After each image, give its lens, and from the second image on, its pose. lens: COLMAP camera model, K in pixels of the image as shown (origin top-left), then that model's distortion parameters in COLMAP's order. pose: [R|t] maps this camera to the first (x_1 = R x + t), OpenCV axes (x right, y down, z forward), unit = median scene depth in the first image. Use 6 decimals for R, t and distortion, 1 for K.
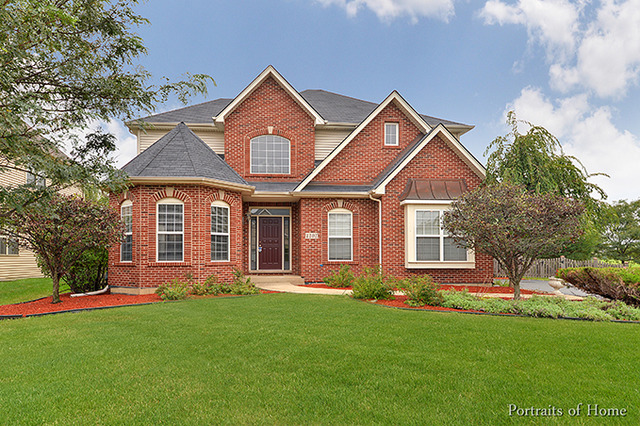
lens RADIAL K [[428.8, 0, 319.3], [0, 428.8, 214.7], [0, 0, 1]] dist [0.004396, 0.000681]
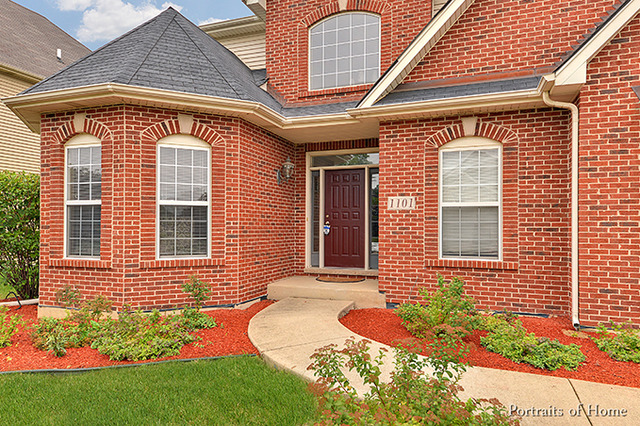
lens RADIAL K [[441.9, 0, 319.7], [0, 441.9, 213.4], [0, 0, 1]] dist [0.024899, -0.000718]
pose [[0.880765, -0.008085, -0.473485, 0.128067], [0.041853, 0.997271, 0.060824, 0.027780], [0.471701, -0.073388, 0.878699, 0.539508]]
